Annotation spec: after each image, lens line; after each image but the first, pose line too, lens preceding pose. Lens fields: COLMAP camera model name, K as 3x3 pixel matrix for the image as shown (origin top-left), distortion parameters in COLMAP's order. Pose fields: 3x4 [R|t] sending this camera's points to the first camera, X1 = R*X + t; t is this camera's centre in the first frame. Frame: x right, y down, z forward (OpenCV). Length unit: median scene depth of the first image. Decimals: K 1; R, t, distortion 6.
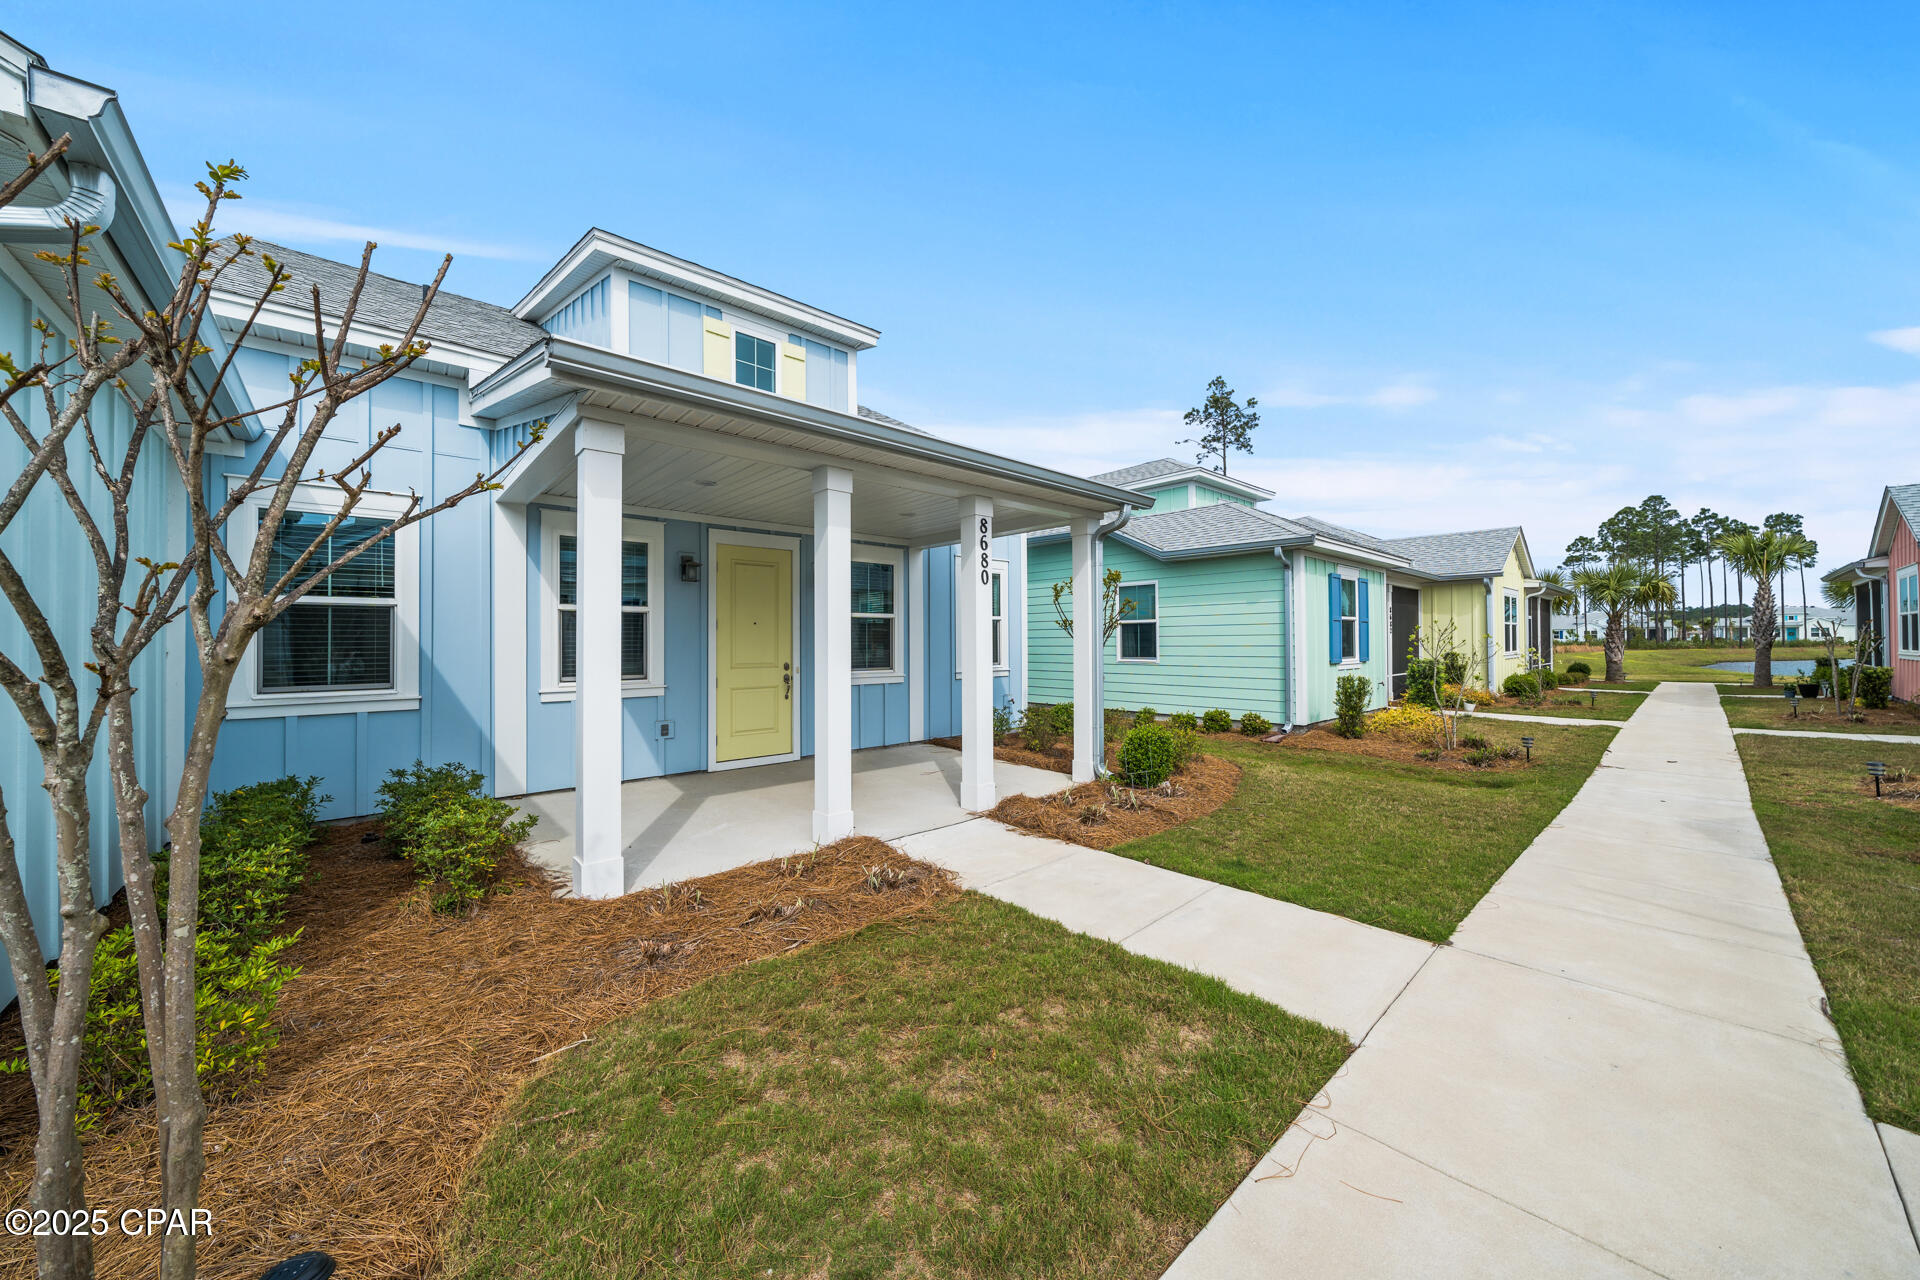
lens RADIAL K [[689.9, 0, 968.7], [0, 689.9, 644.6], [0, 0, 1]] dist [-0.011615, 0.000198]
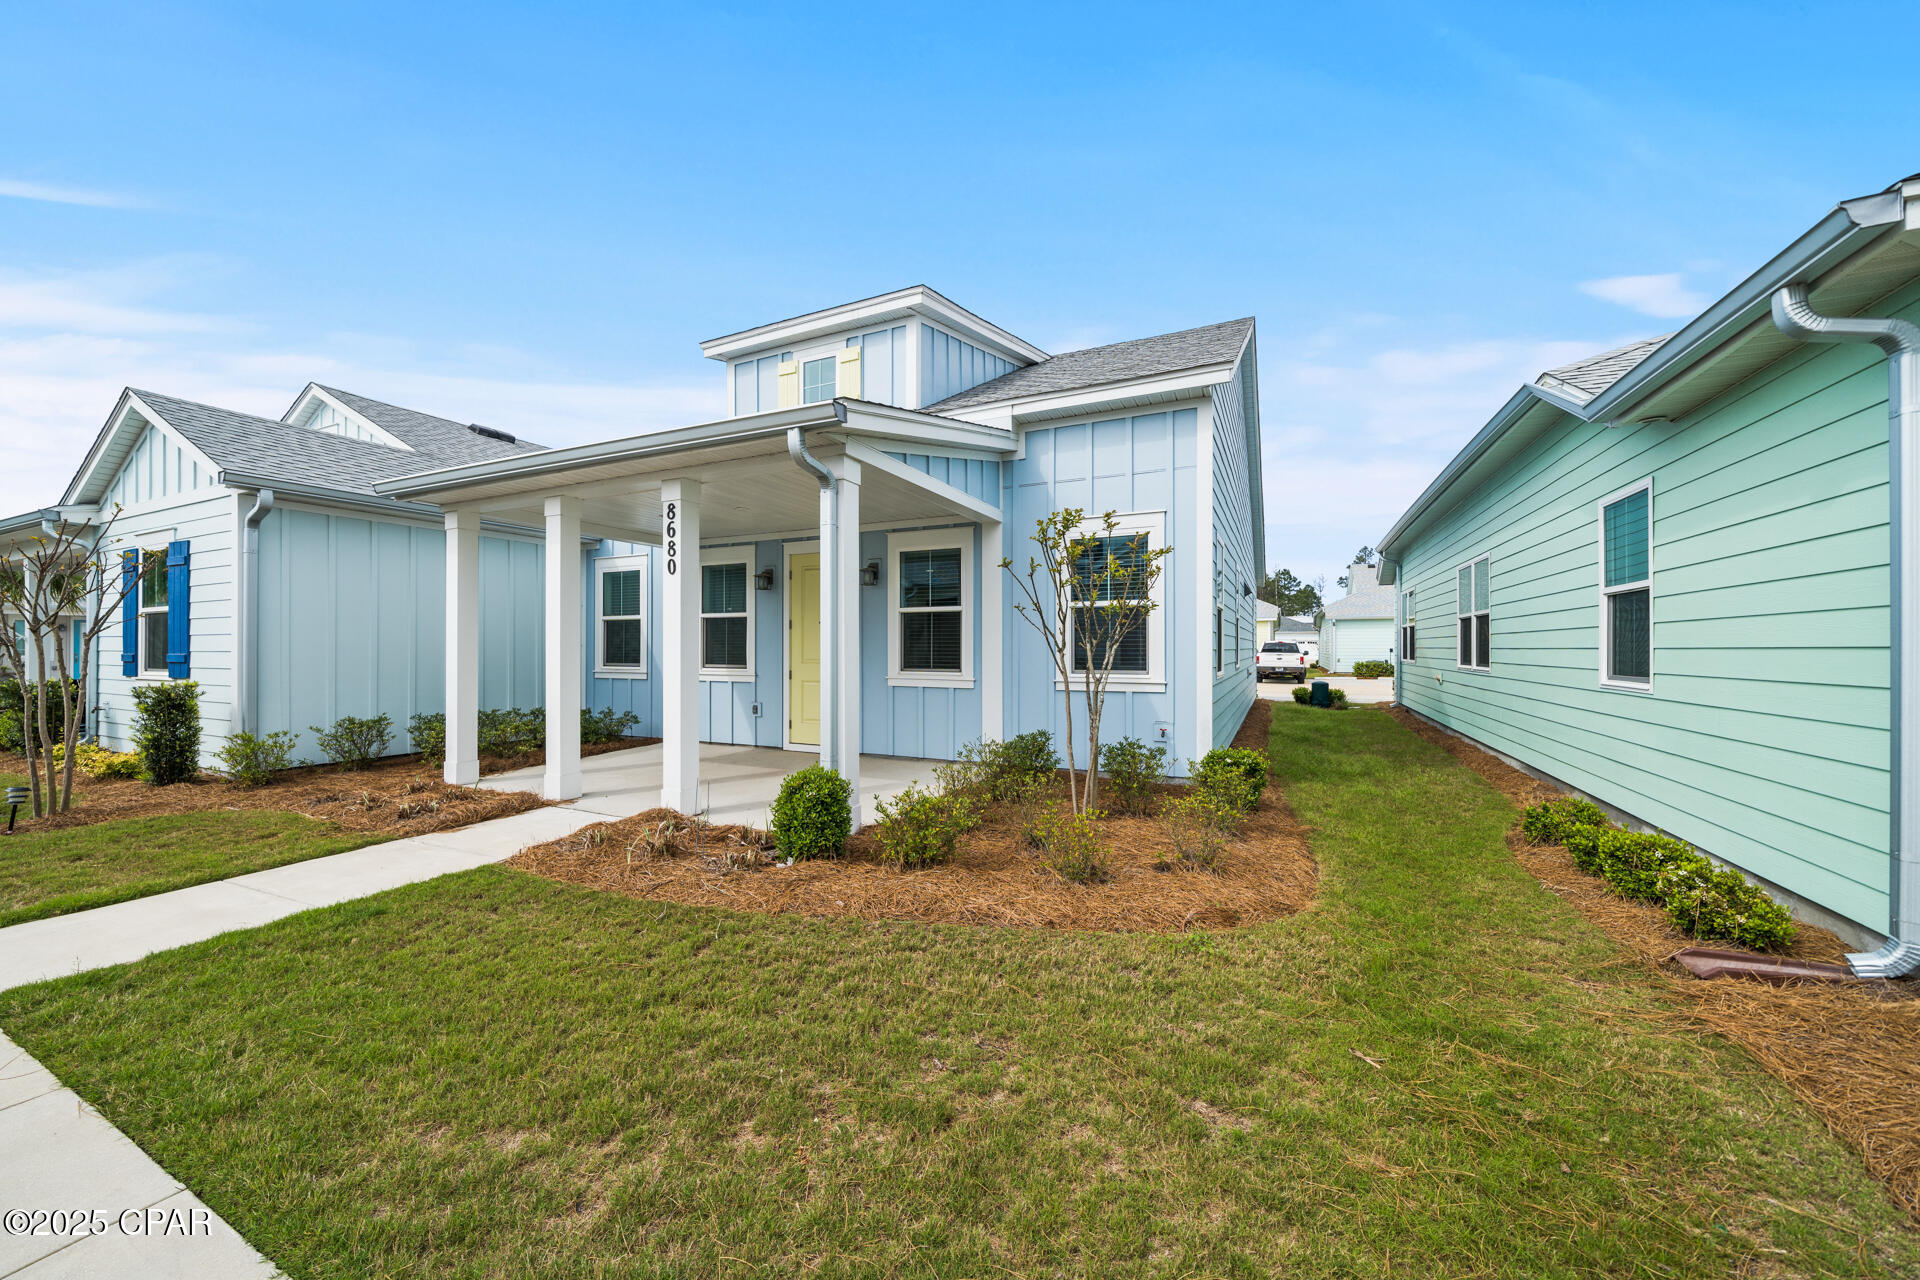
lens RADIAL K [[689.9, 0, 965.9], [0, 689.9, 638.9], [0, 0, 1]] dist [-0.011615, 0.000198]
pose [[0.381084, 0.000475, -0.924540, 0.821226], [0.003083, 0.999994, 0.001784, -0.005276], [0.924535, -0.003530, 0.381080, 0.834071]]
